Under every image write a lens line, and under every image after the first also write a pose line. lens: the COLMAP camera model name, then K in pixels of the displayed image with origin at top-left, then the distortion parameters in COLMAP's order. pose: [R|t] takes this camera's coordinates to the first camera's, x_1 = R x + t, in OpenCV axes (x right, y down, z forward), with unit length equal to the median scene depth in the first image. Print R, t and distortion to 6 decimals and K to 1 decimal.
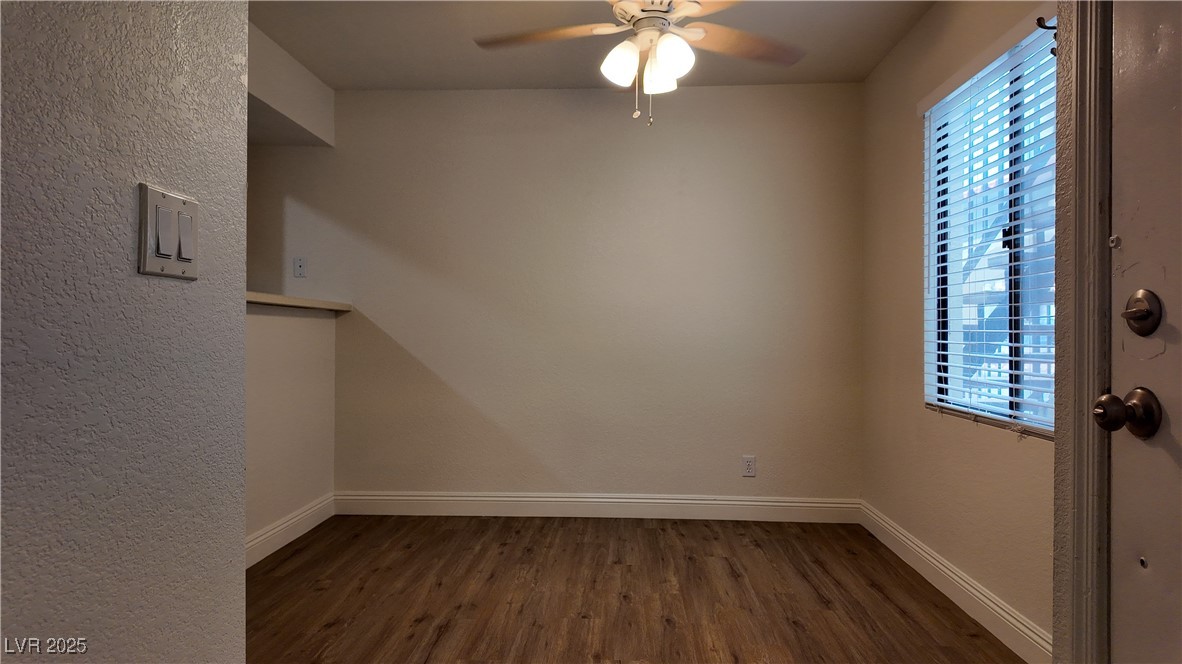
lens RADIAL K [[694.9, 0, 596.9], [0, 694.9, 336.1], [0, 0, 1]] dist [0.024676, -0.029871]
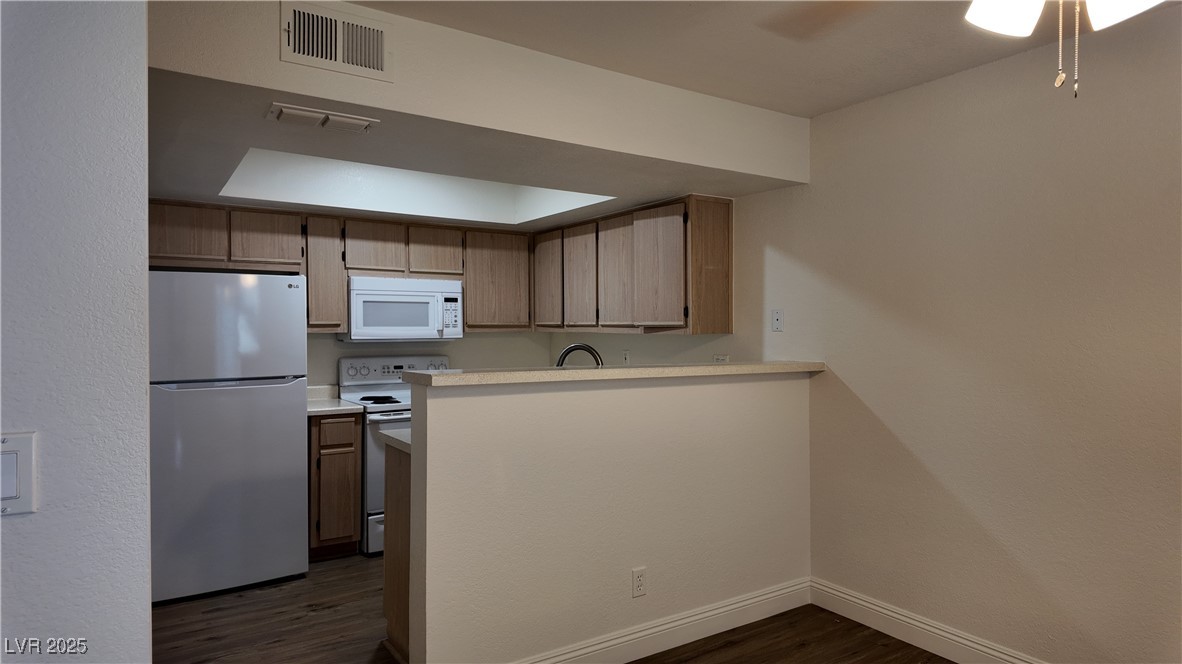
lens RADIAL K [[694.9, 0, 589.1], [0, 694.9, 328.7], [0, 0, 1]] dist [0.024676, -0.029871]
pose [[0.580089, -0.006795, -0.814525, 0.177686], [0.004384, 0.999977, -0.005220, -0.084610], [0.814541, -0.000543, 0.580105, 0.266945]]
